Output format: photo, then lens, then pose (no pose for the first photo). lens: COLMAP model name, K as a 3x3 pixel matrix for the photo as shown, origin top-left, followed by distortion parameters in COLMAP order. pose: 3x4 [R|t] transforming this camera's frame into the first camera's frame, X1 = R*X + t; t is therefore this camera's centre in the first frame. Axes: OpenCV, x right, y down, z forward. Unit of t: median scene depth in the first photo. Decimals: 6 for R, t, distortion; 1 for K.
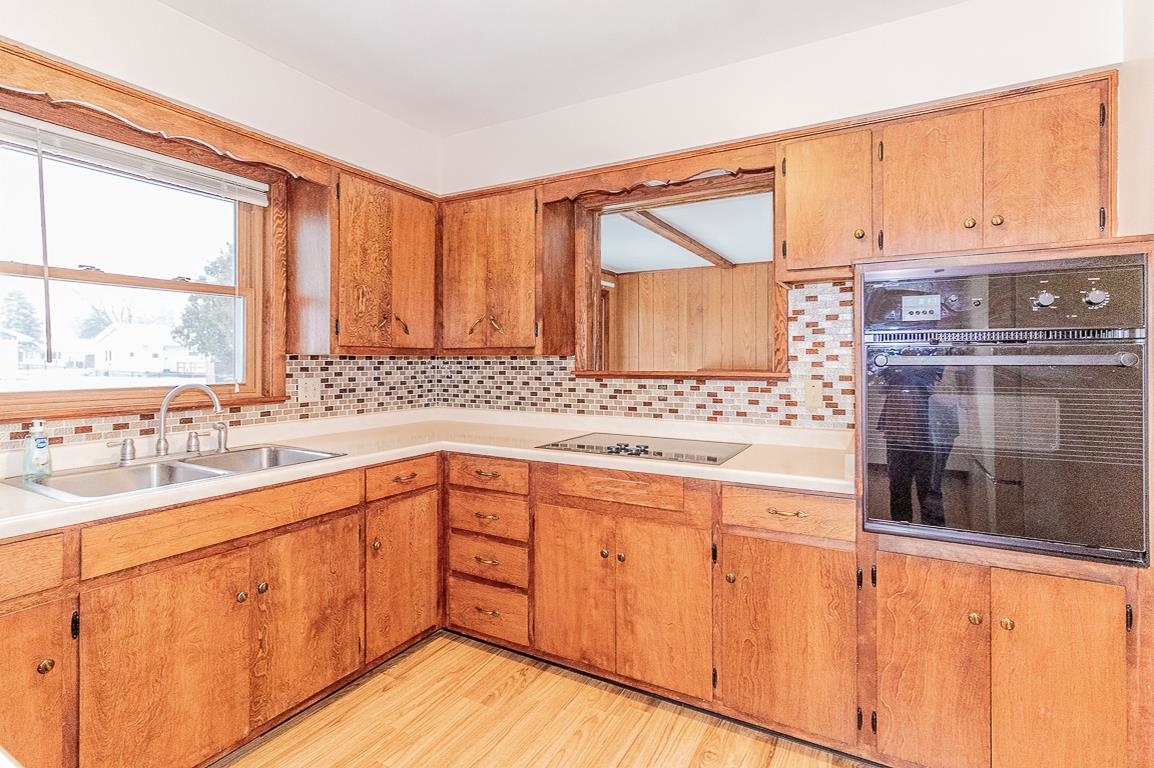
lens RADIAL K [[557.5, 0, 579.0], [0, 557.5, 361.2], [0, 0, 1]] dist [-0.000132, -0.000155]
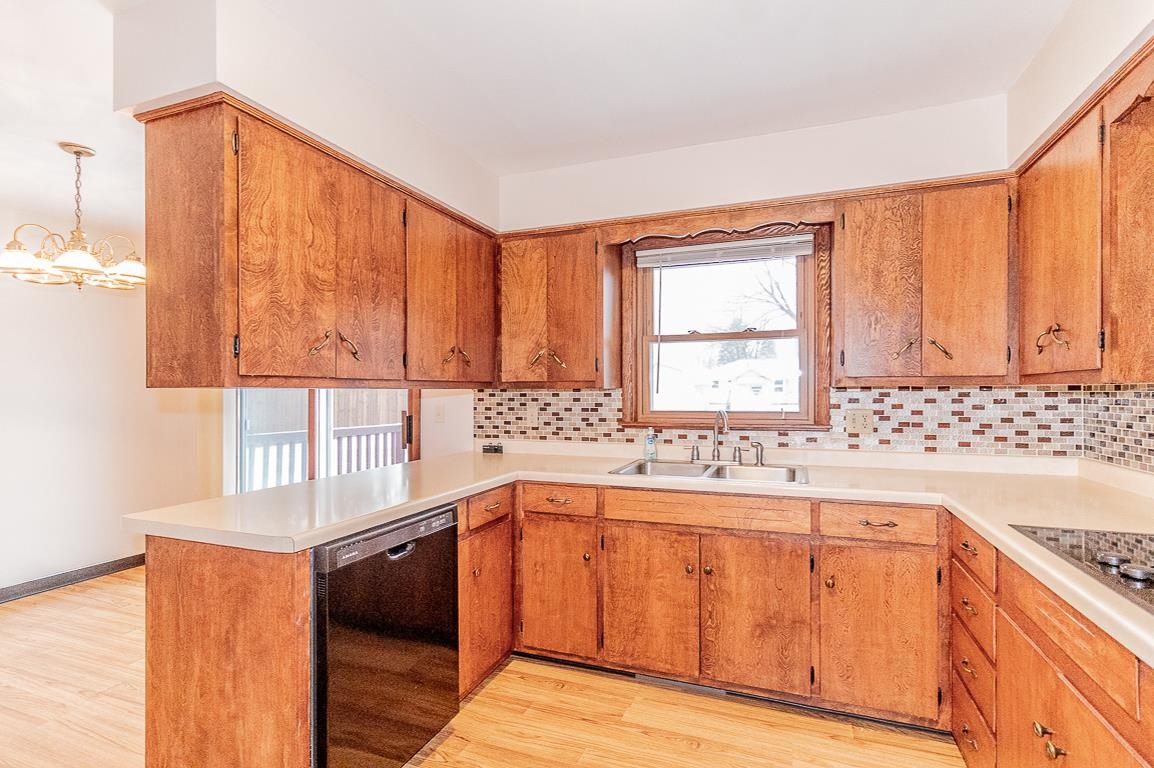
lens RADIAL K [[542.2, 0, 582.2], [0, 542.2, 393.8], [0, 0, 1]] dist [-0.000080, 0.000131]
pose [[0.146091, -0.000233, -0.989271, 0.451600], [0.000906, 1.000000, -0.000102, 0.001828], [0.989271, -0.000882, 0.146091, 0.393402]]
